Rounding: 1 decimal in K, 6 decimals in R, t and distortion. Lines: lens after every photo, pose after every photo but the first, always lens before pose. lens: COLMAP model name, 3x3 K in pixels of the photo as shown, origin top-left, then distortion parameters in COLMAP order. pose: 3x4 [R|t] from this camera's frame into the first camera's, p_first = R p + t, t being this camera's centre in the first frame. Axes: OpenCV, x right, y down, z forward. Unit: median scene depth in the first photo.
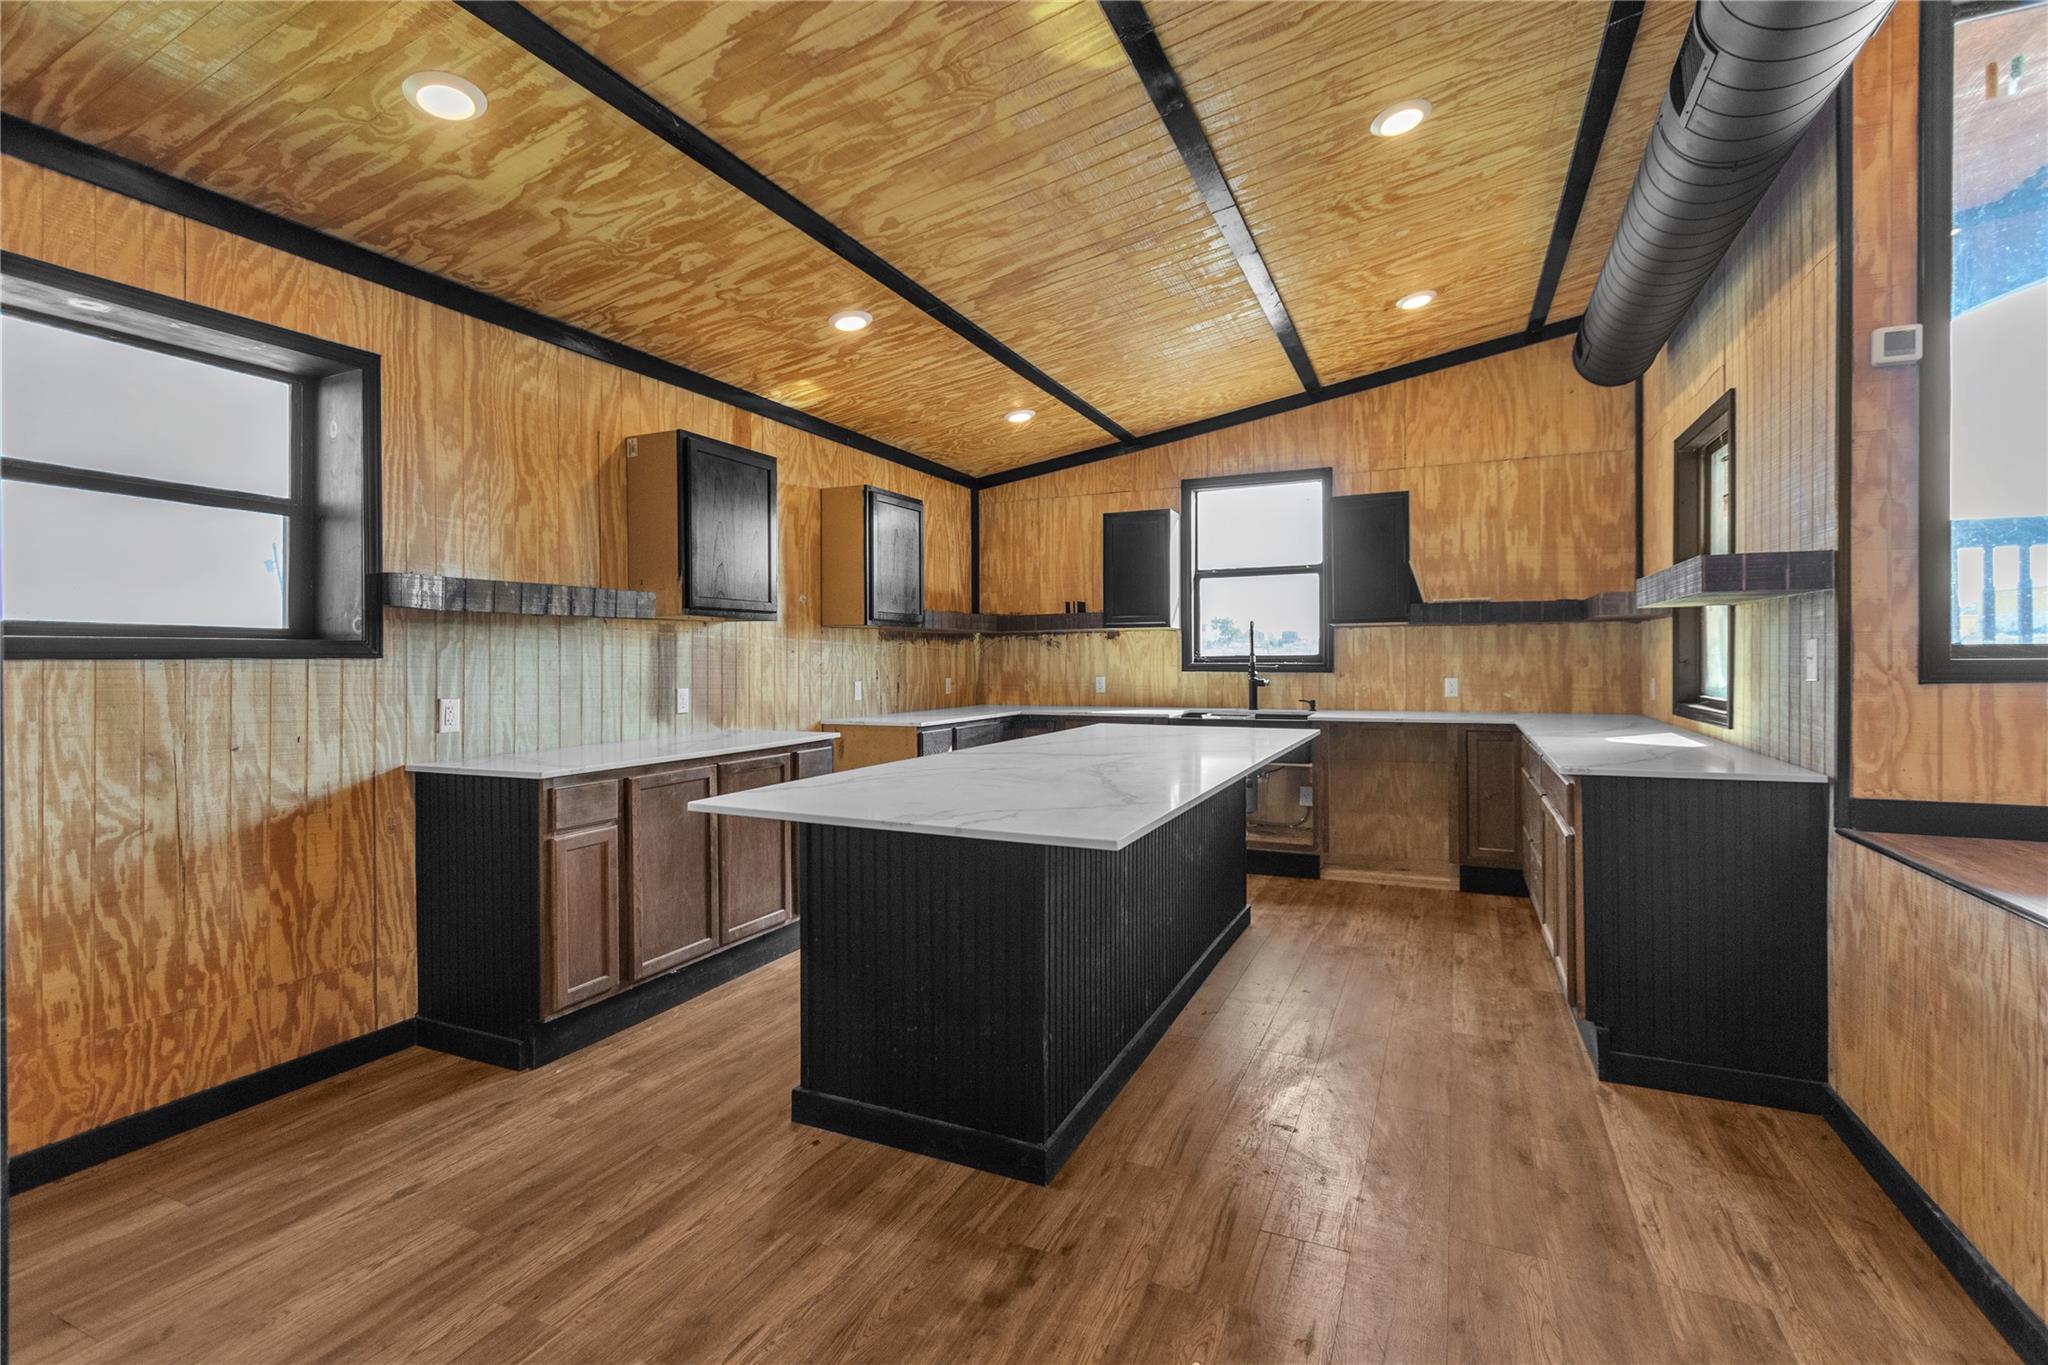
lens RADIAL K [[950.0, 0, 1004.8], [0, 950.0, 682.3], [0, 0, 1]] dist [0.005872, -0.002645]
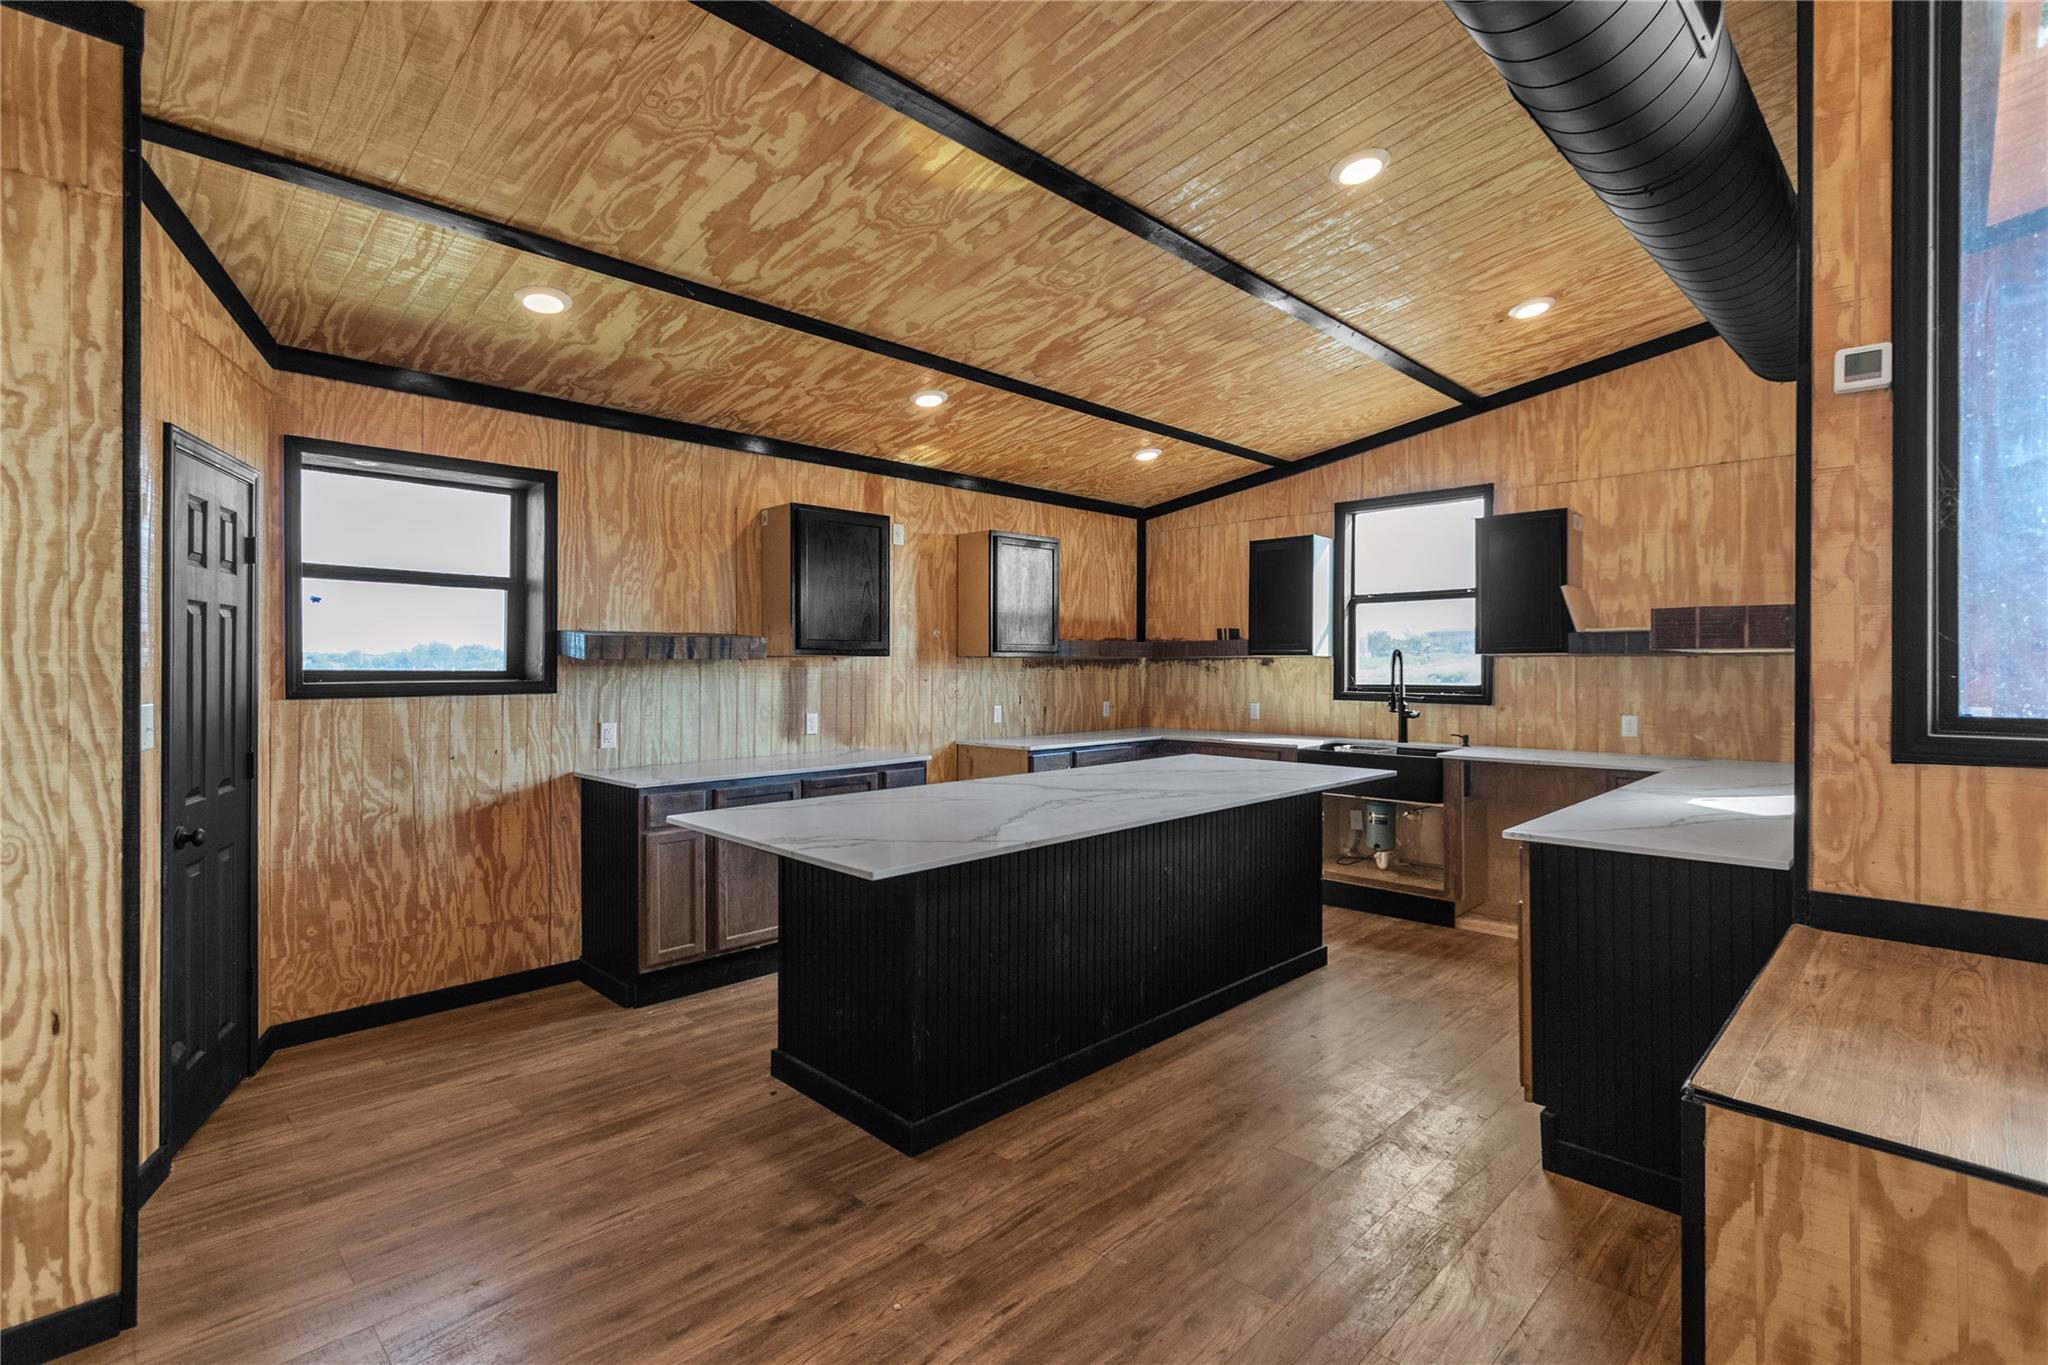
lens RADIAL K [[950.0, 0, 1004.8], [0, 950.0, 682.3], [0, 0, 1]] dist [0.005872, -0.002645]
pose [[0.938935, 0.012511, -0.343867, 0.386684], [-0.013756, 0.999905, -0.001184, -0.044396], [0.343820, 0.005842, 0.939017, -0.054555]]
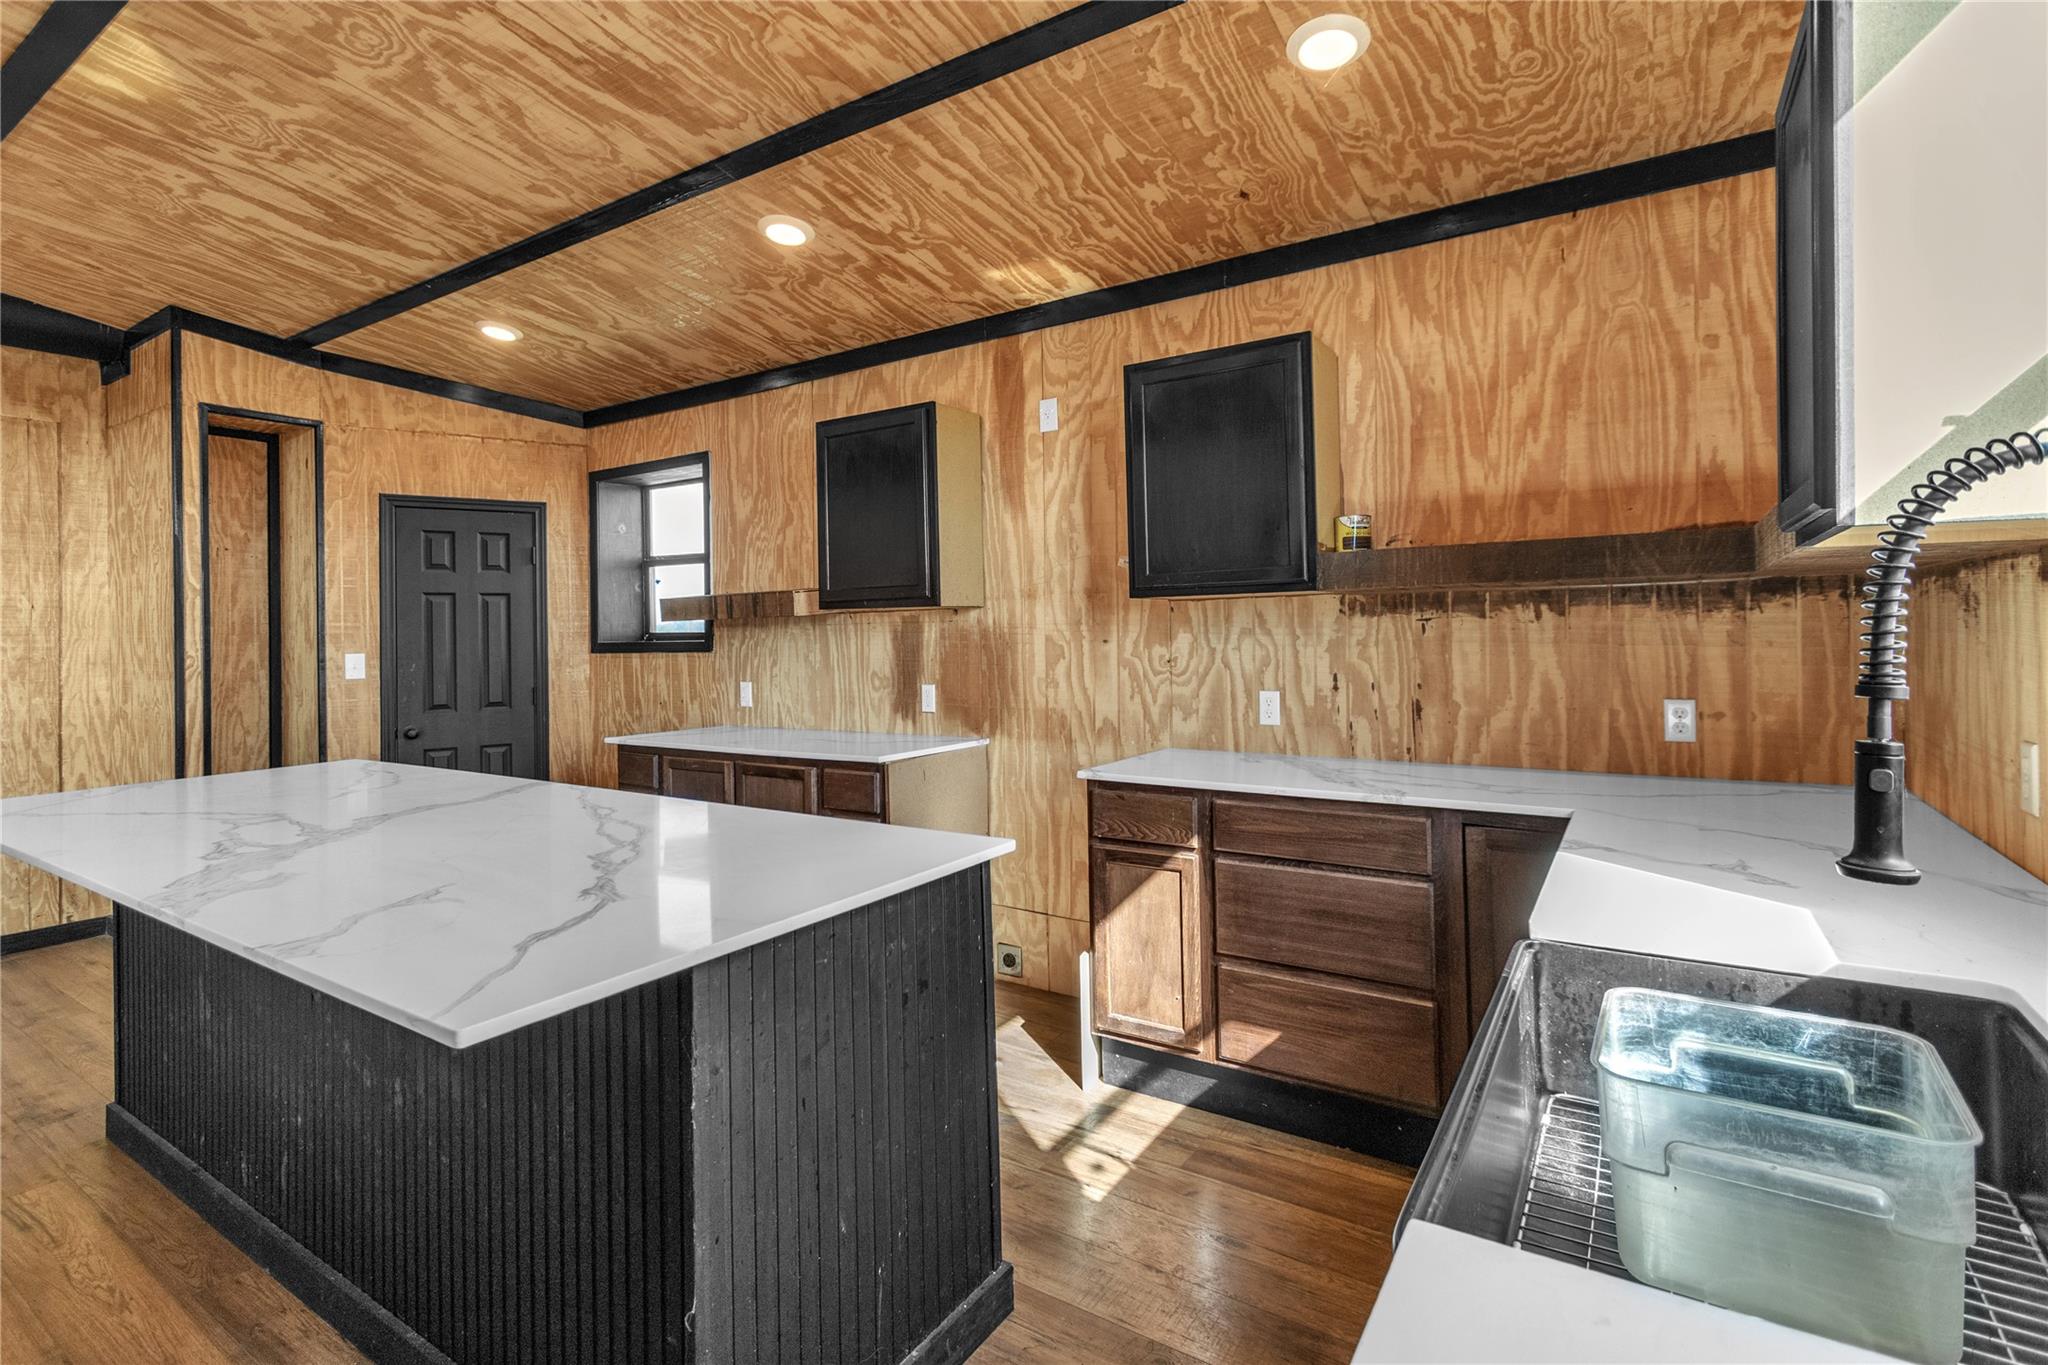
lens RADIAL K [[962.1, 0, 991.9], [0, 962.1, 630.2], [0, 0, 1]] dist [0.001150, -0.000289]
pose [[-0.145848, 0.001876, -0.989305, 0.719600], [-0.007689, 0.999966, 0.003030, -0.062544], [0.989277, 0.008048, -0.145829, 1.533375]]
